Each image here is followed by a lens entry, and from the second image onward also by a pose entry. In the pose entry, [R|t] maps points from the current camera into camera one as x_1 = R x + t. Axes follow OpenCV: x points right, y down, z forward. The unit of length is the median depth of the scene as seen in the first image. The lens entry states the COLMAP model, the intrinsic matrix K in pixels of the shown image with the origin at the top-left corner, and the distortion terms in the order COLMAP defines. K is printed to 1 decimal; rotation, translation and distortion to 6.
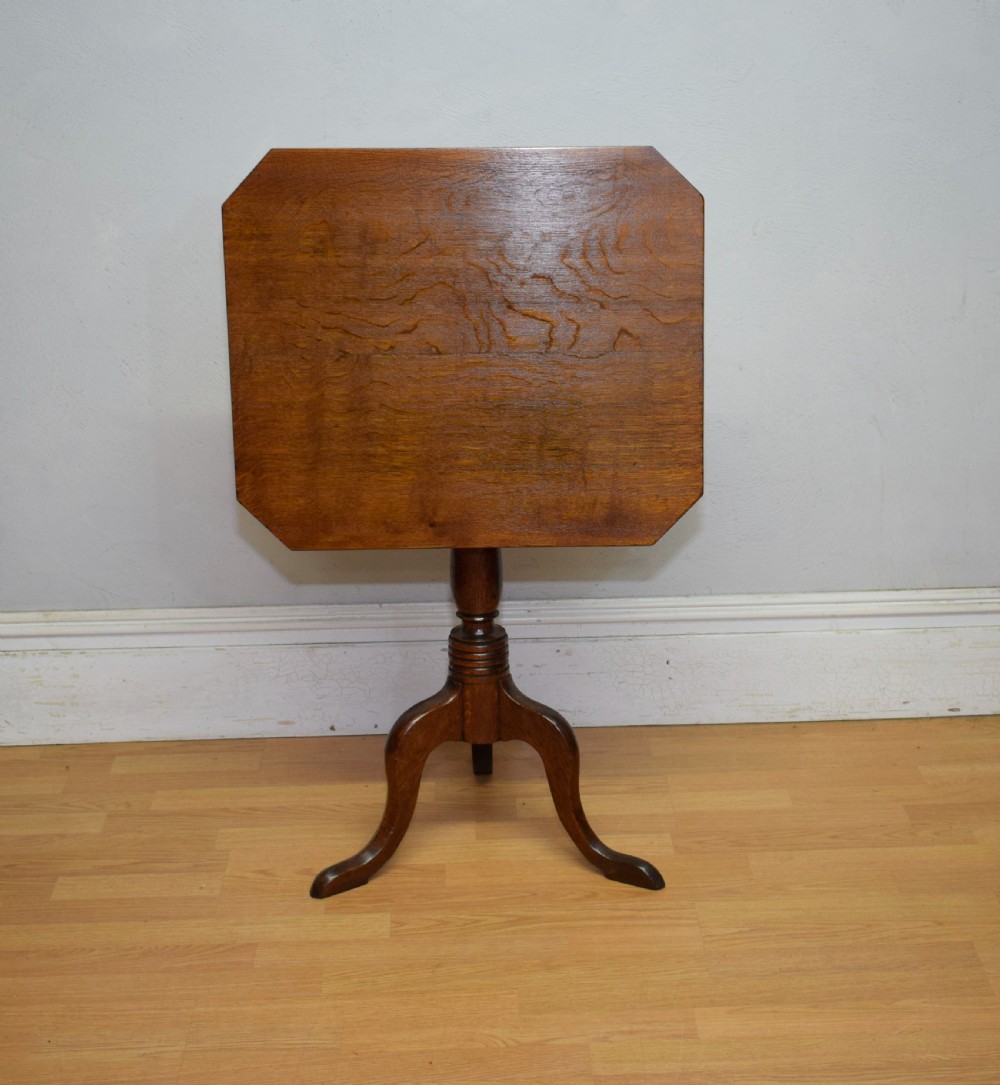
lens RADIAL K [[957.8, 0, 539.5], [0, 957.8, 630.3], [0, 0, 1]] dist [-0.004854, -0.000861]
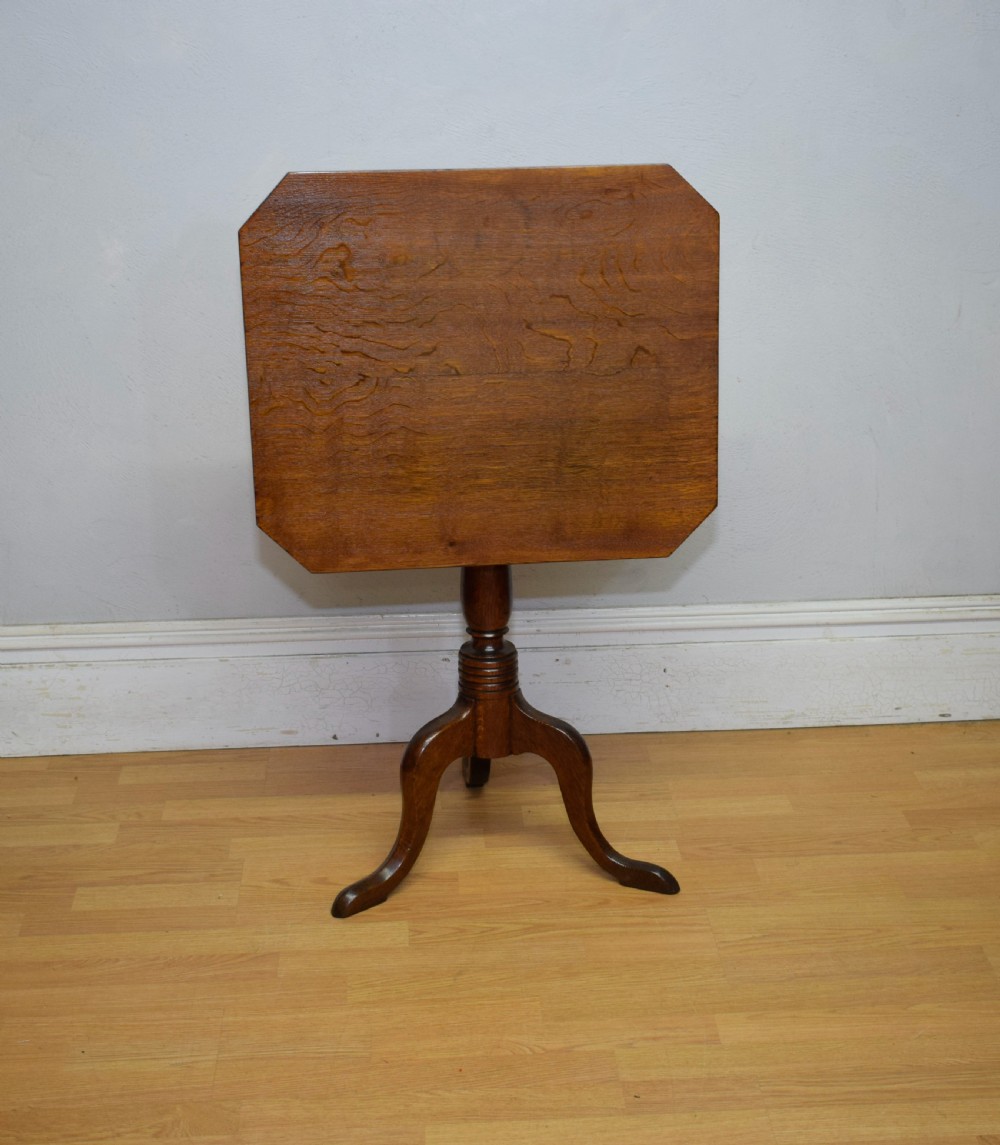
lens RADIAL K [[942.2, 0, 497.9], [0, 942.2, 641.8], [0, 0, 1]] dist [-0.004089, 0.000714]
pose [[0.999975, -0.006035, 0.003801, -0.061974], [0.005987, 0.999904, 0.012491, -0.013967], [-0.003876, -0.012468, 0.999915, 0.001557]]
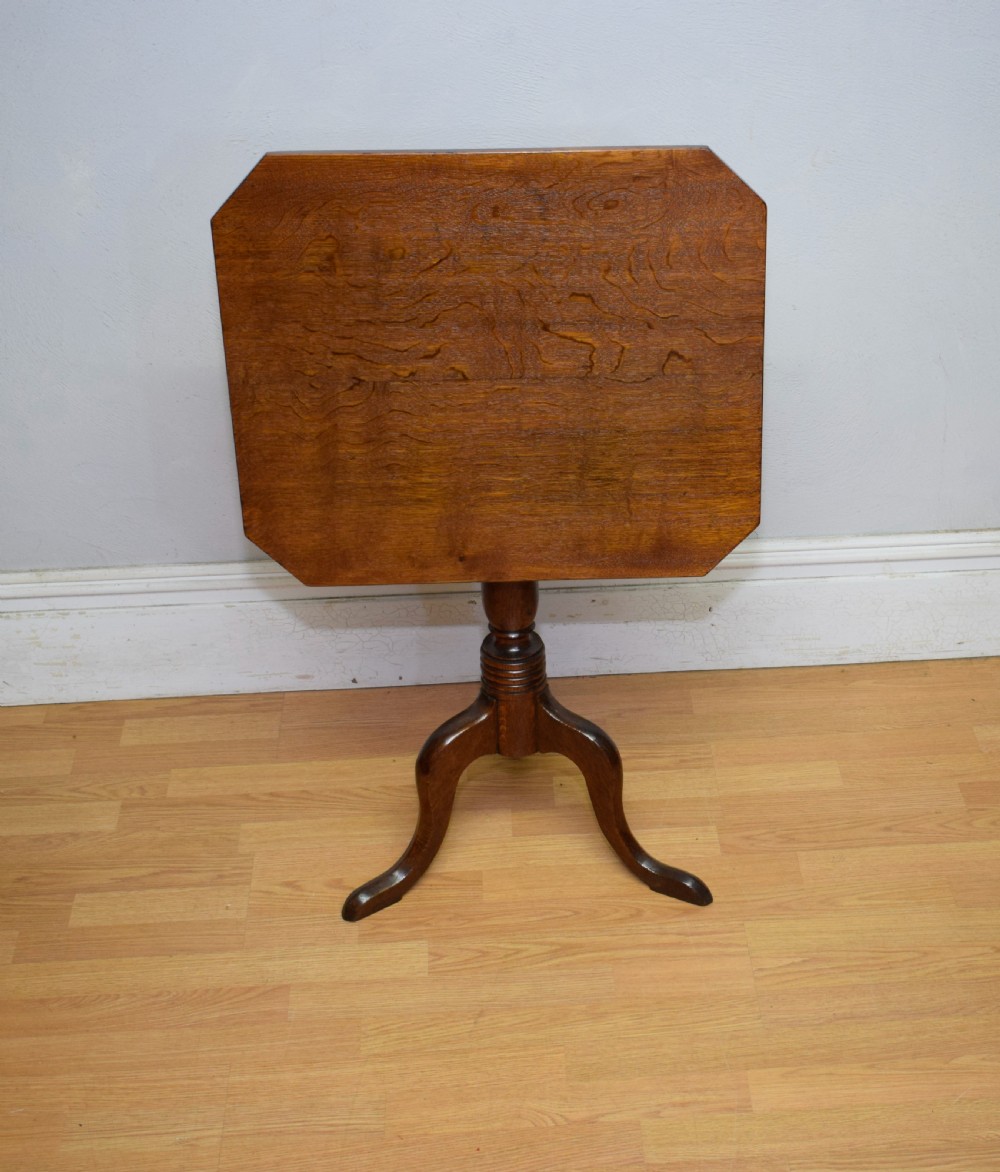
lens RADIAL K [[994.7, 0, 568.6], [0, 994.7, 472.3], [0, 0, 1]] dist [-0.003886, -0.001260]
pose [[0.999800, -0.013909, 0.014350, -0.022227], [0.012082, 0.992658, 0.120354, -0.289399], [-0.015918, -0.120156, 0.992627, 0.067381]]
